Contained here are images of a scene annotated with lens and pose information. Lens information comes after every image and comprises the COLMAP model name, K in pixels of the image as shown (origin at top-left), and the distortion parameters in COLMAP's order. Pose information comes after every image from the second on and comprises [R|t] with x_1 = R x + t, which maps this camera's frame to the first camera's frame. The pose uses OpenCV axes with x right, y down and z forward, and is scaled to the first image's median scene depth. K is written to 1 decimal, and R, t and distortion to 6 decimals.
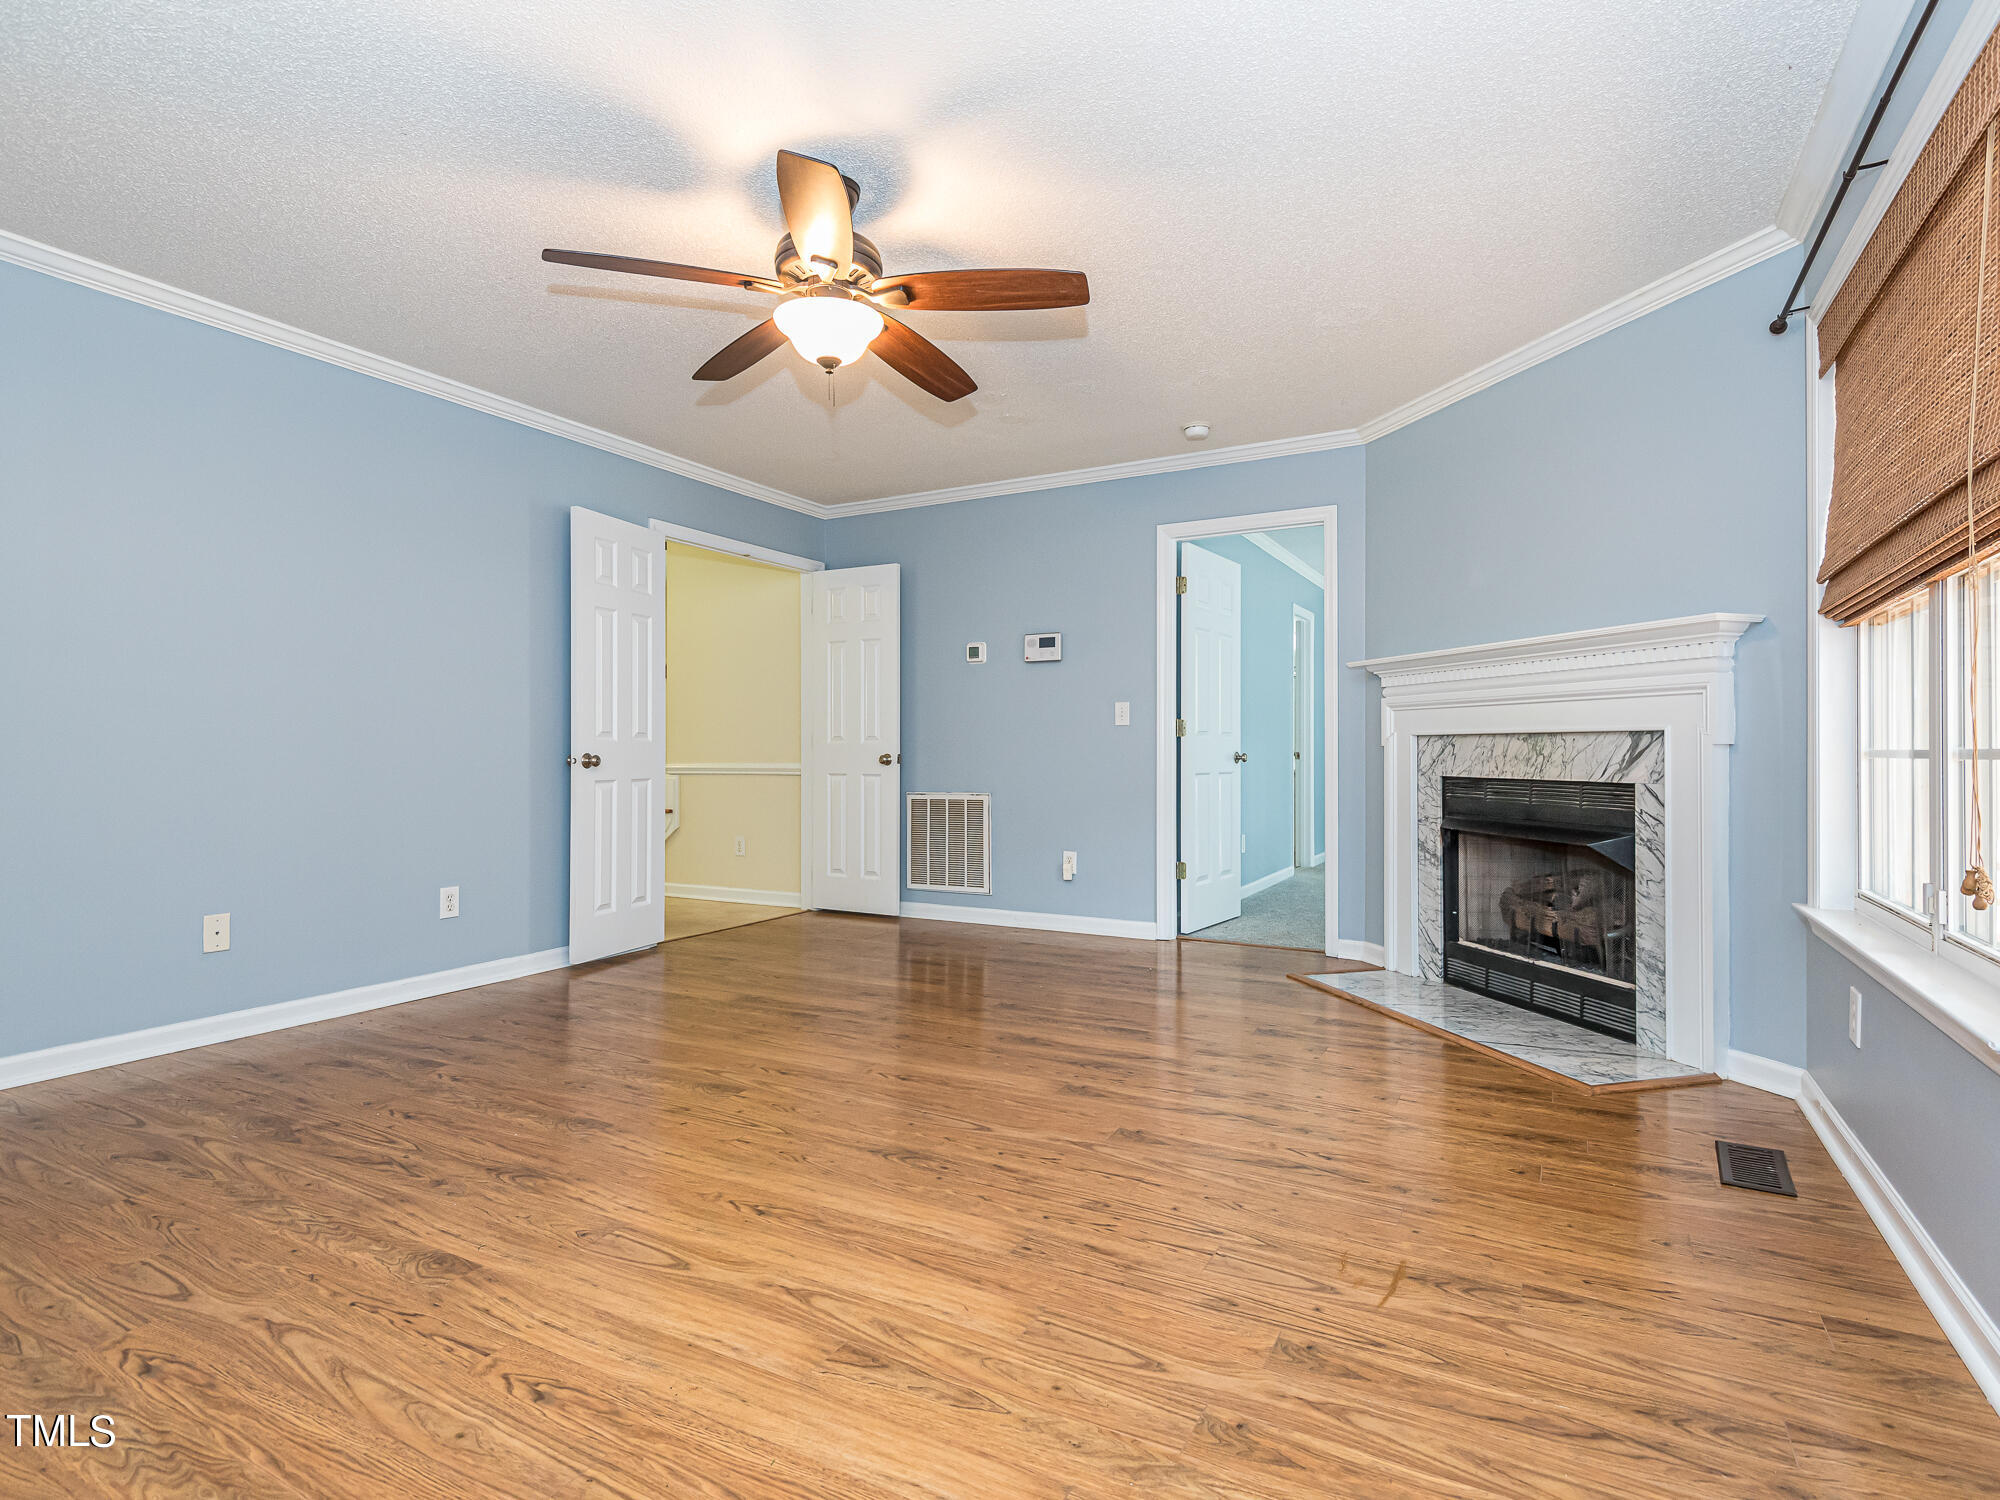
lens RADIAL K [[1023.3, 0, 998.2], [0, 1023.3, 729.8], [0, 0, 1]] dist [0.032866, -0.018253]
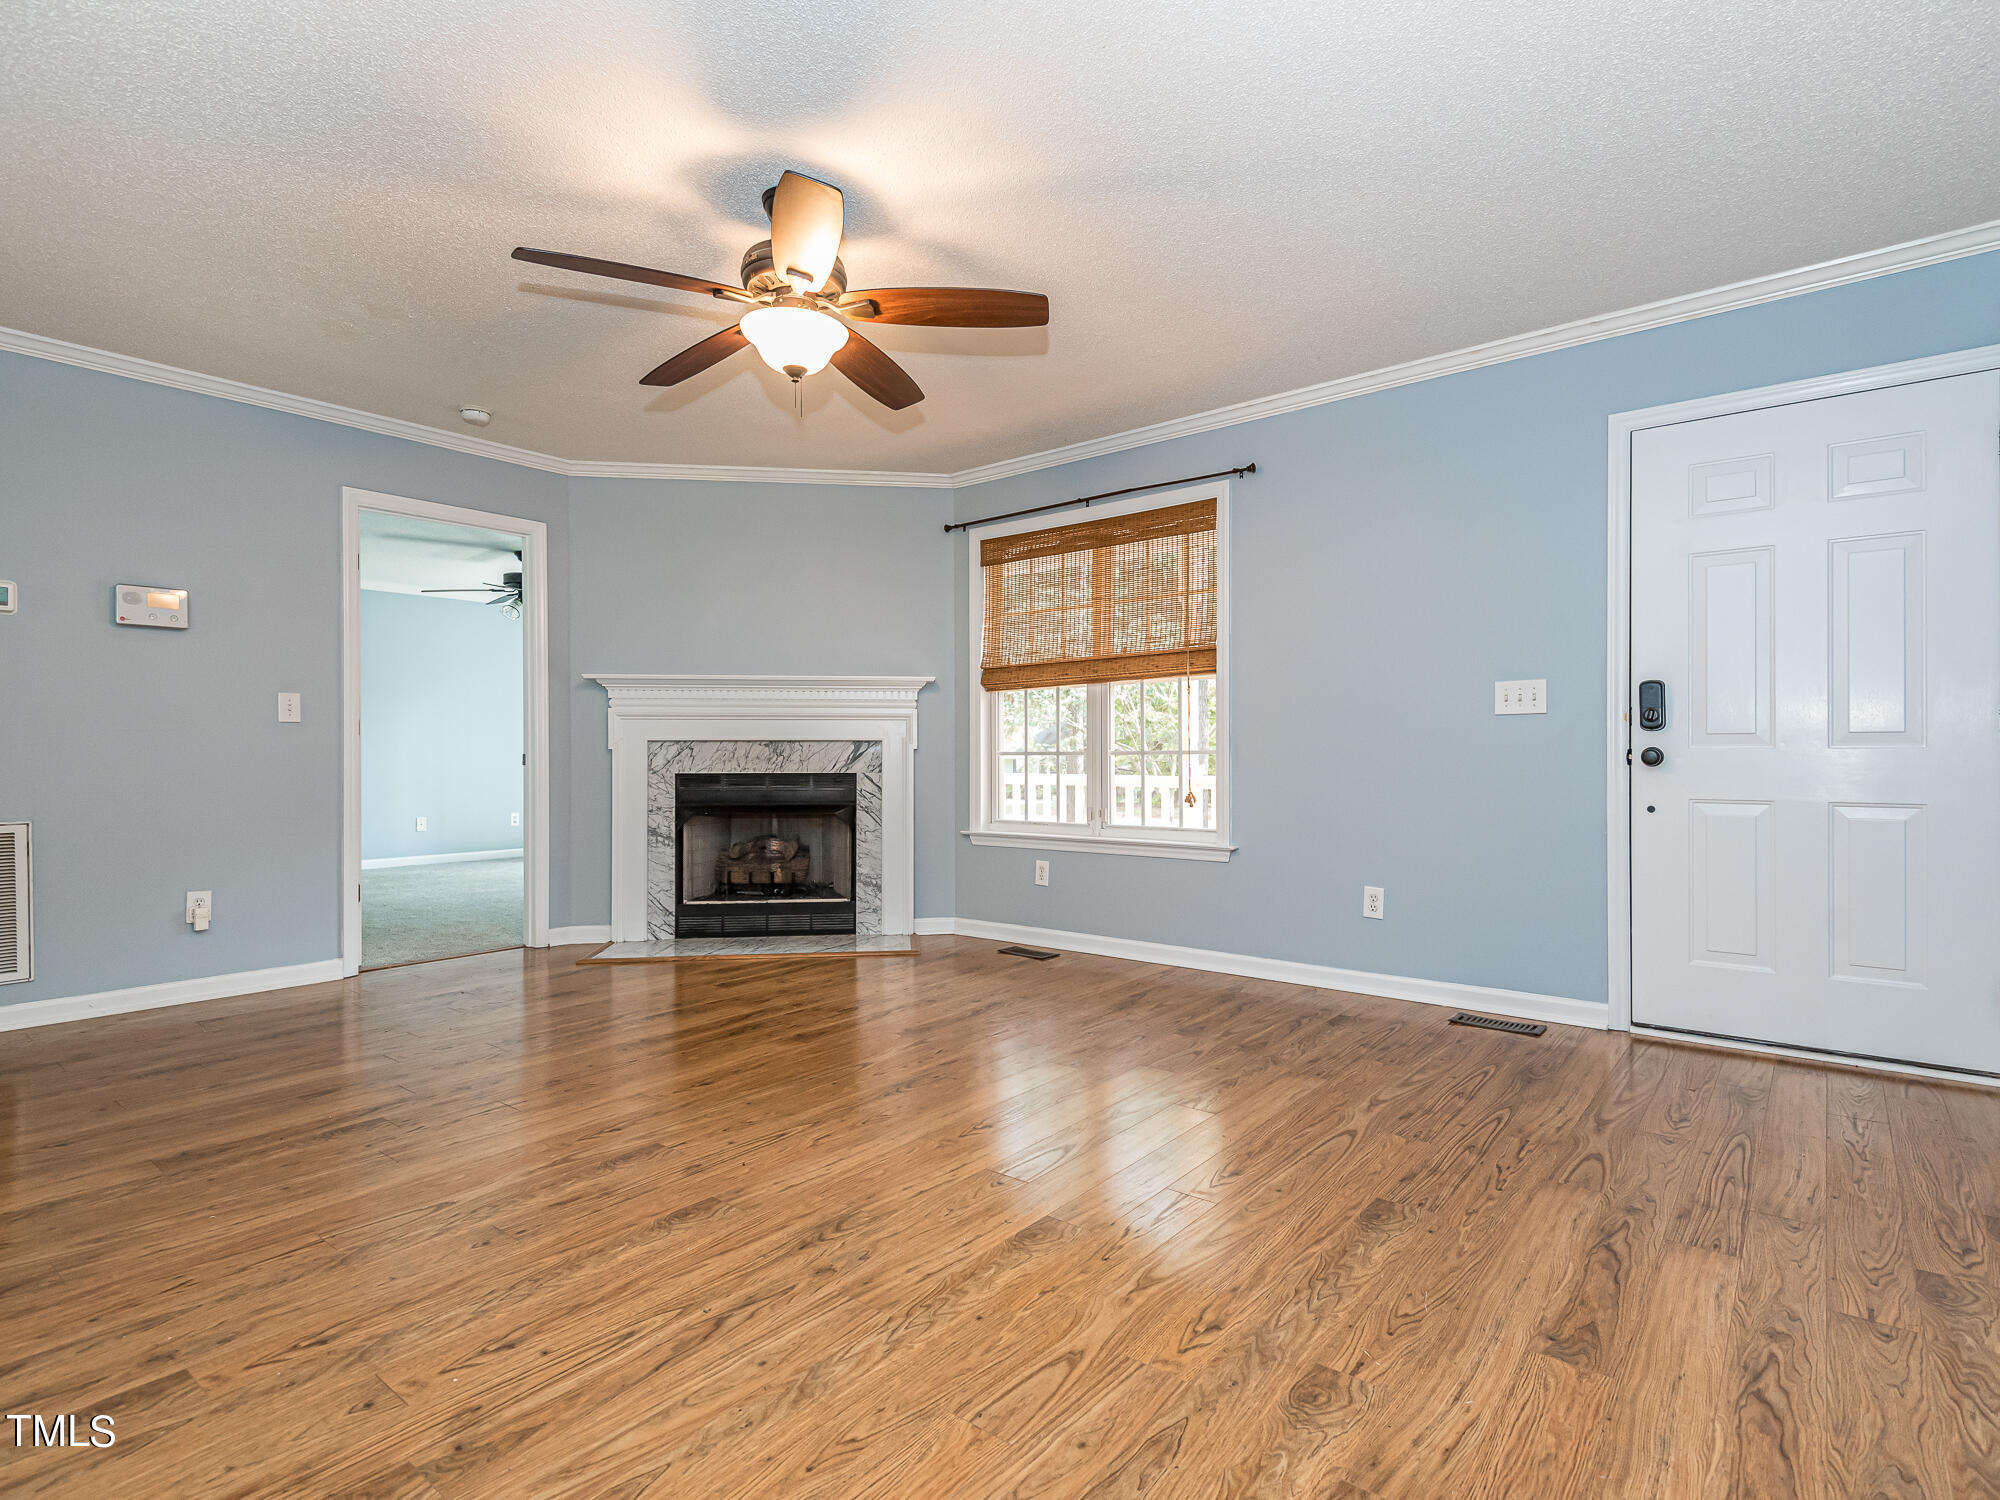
lens RADIAL K [[1023.3, 0, 987.2], [0, 1023.3, 760.0], [0, 0, 1]] dist [0.032866, -0.018253]
pose [[0.183220, -0.006464, 0.983051, -0.926770], [-0.016711, 0.999813, 0.009689, 0.012903], [-0.982930, -0.018203, 0.183078, 0.508968]]
